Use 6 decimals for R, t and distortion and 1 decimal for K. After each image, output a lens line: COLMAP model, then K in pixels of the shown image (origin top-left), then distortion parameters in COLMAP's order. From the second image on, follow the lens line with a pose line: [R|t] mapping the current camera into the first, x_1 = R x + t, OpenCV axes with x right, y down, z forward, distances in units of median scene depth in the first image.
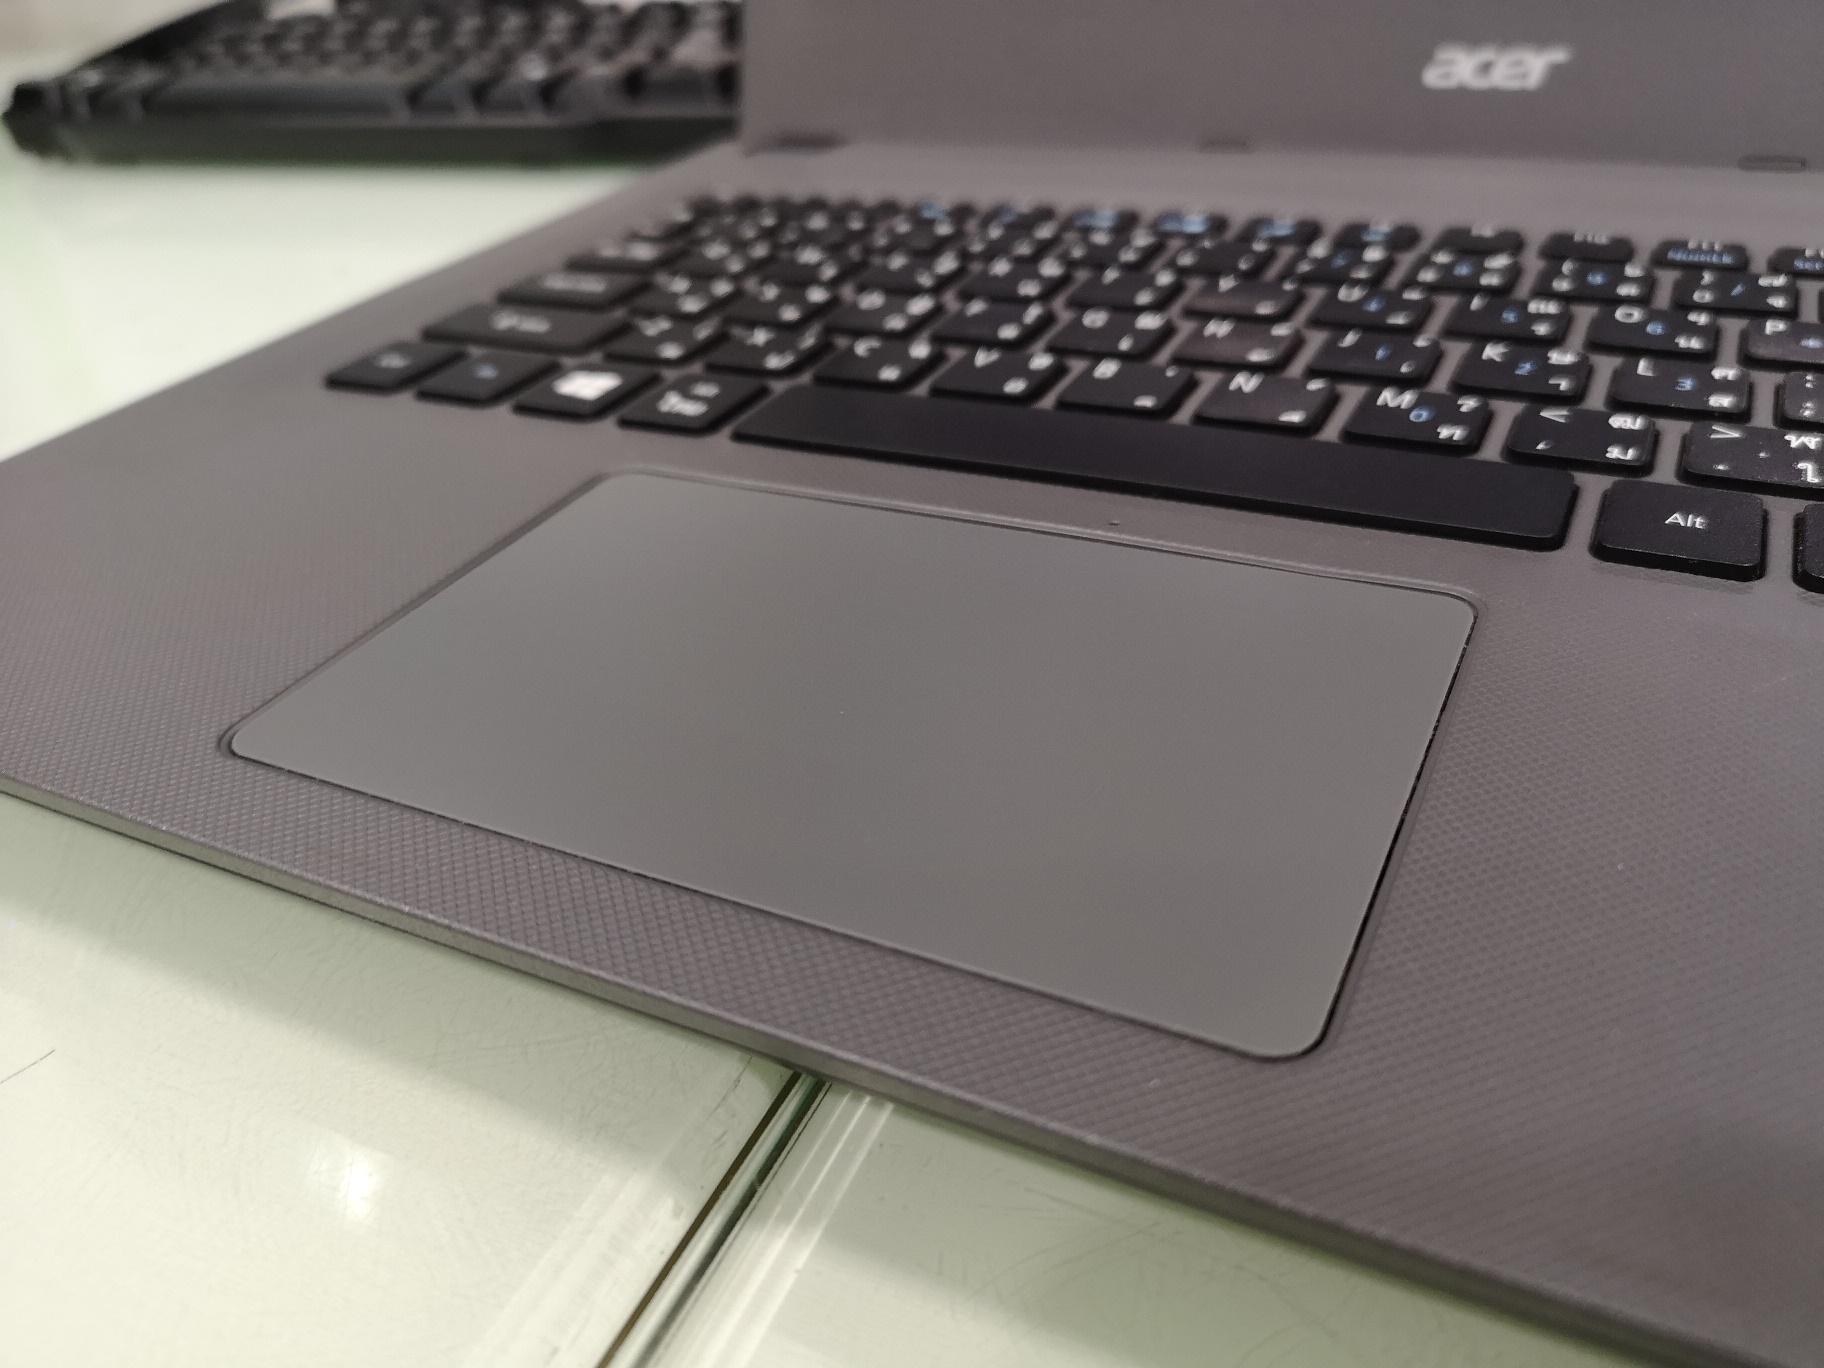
lens RADIAL K [[1494.0, 0, 909.7], [0, 1494.0, 735.0], [0, 0, 1]] dist [0.028910, -0.069968]
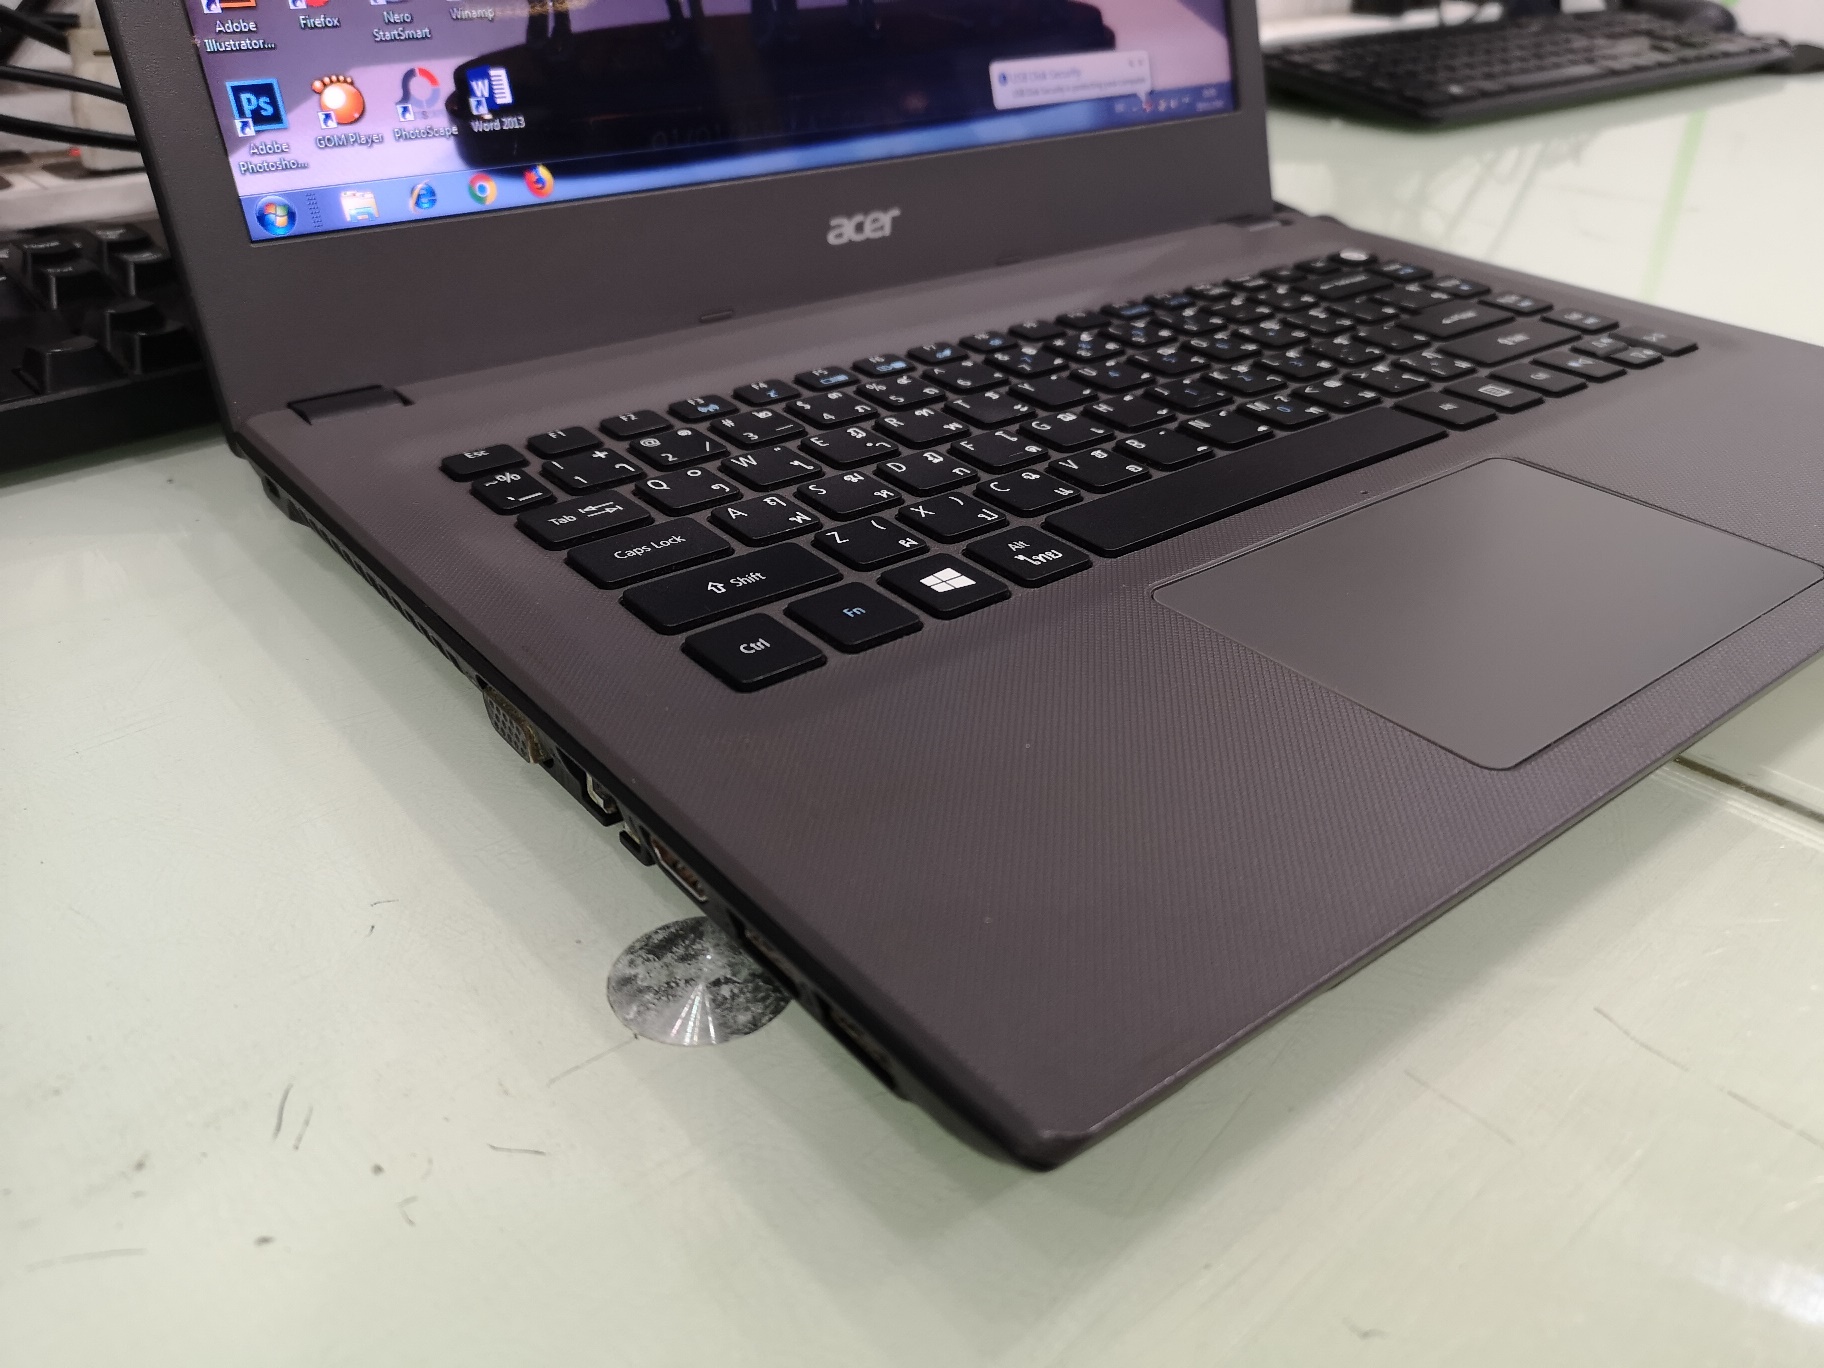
lens RADIAL K [[1494.0, 0, 909.7], [0, 1494.0, 735.0], [0, 0, 1]] dist [0.028910, -0.069968]
pose [[0.366797, -0.406733, 0.836677, -1.250063], [0.458920, 0.861425, 0.217574, -0.399286], [-0.809229, 0.304162, 0.502627, 0.491732]]
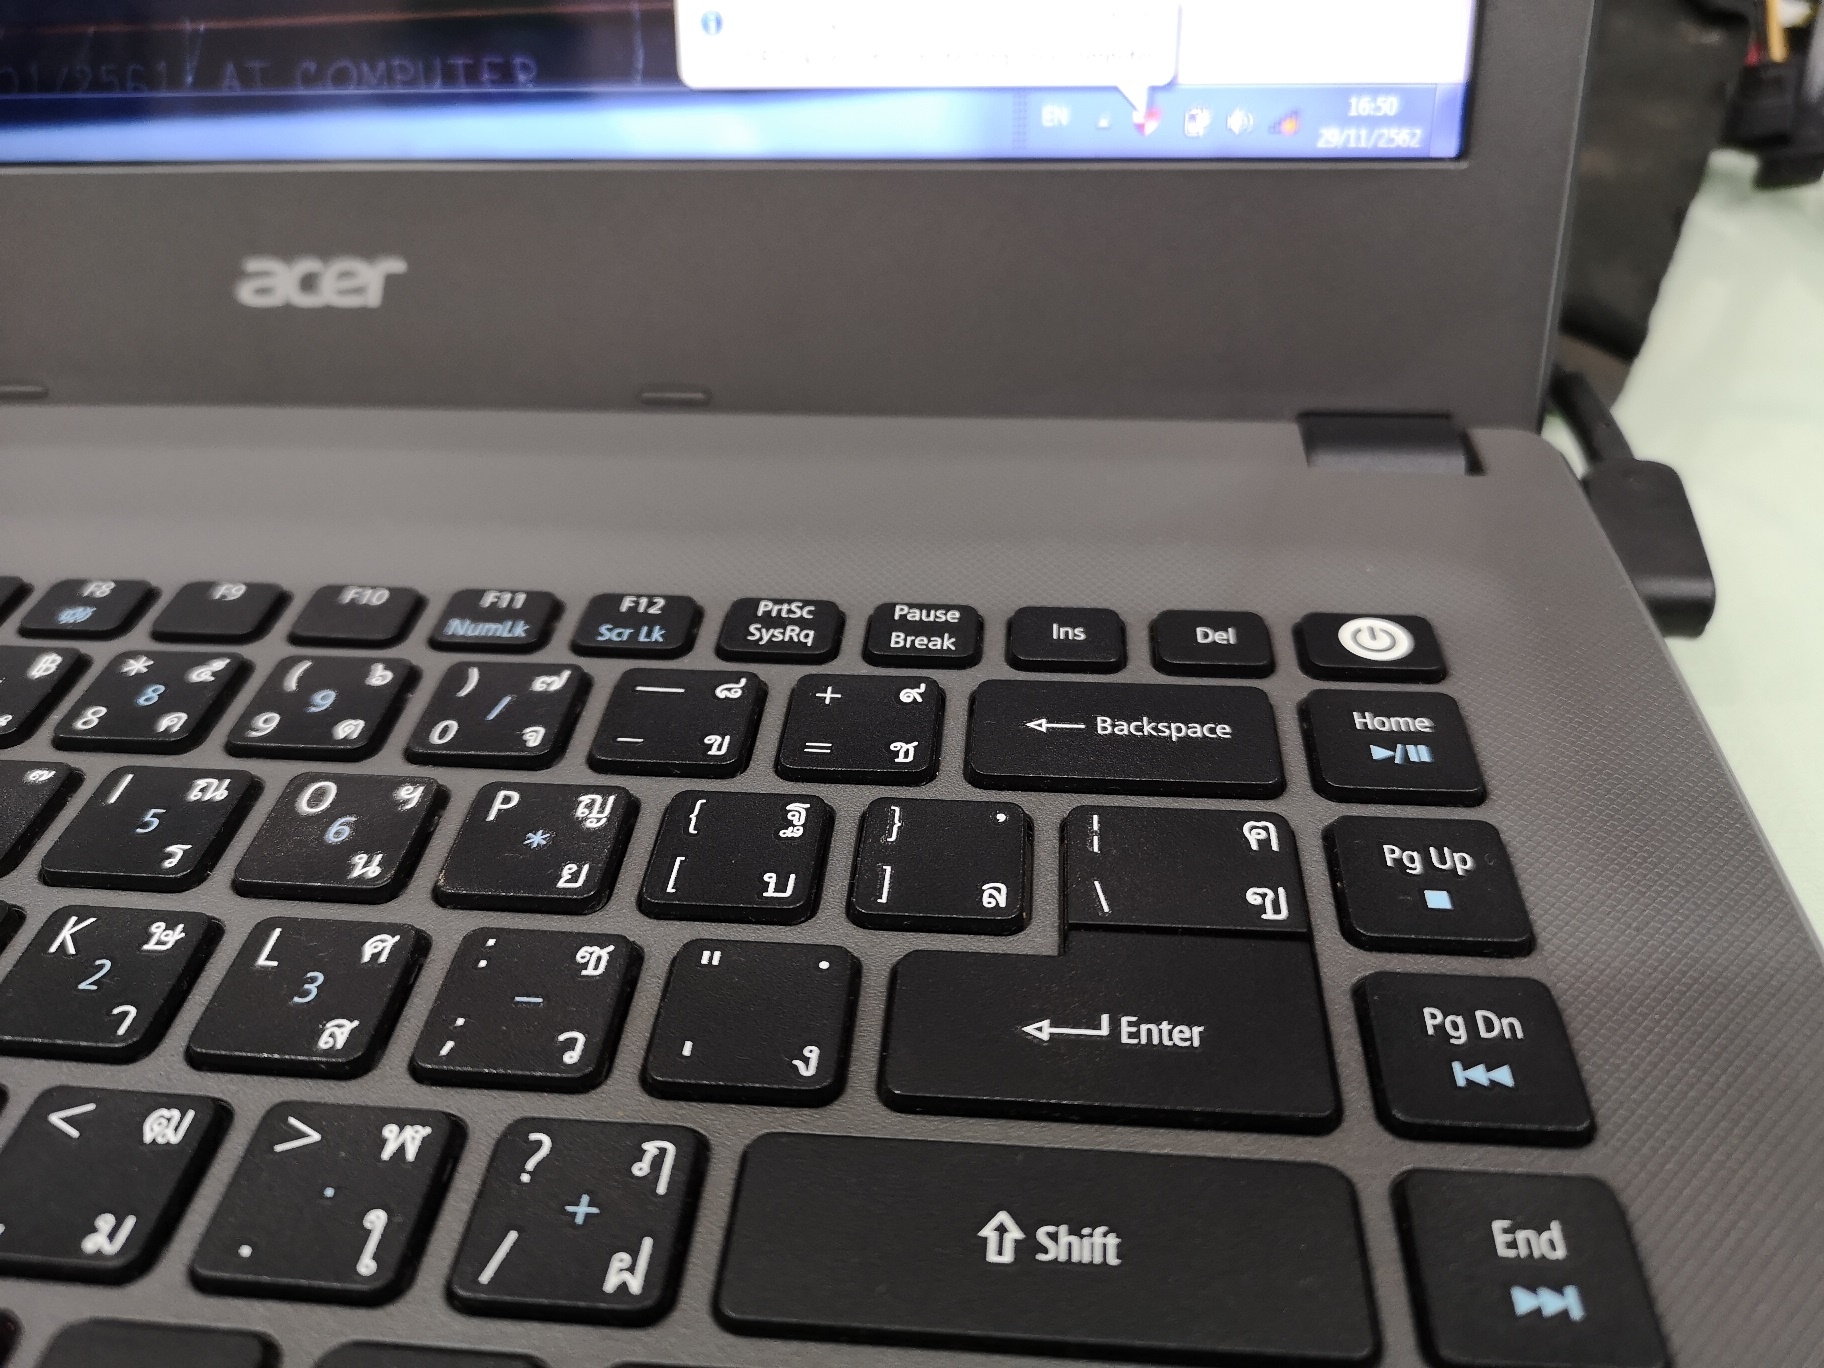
lens RADIAL K [[1574.1, 0, 912.0], [0, 1574.1, 684.0], [0, 0, 1]] dist [0.040278, -0.140528]
pose [[0.927613, -0.178244, 0.328272, 0.464446], [0.170855, 0.983951, 0.051470, -0.297531], [-0.332178, 0.008343, 0.943180, 0.195376]]
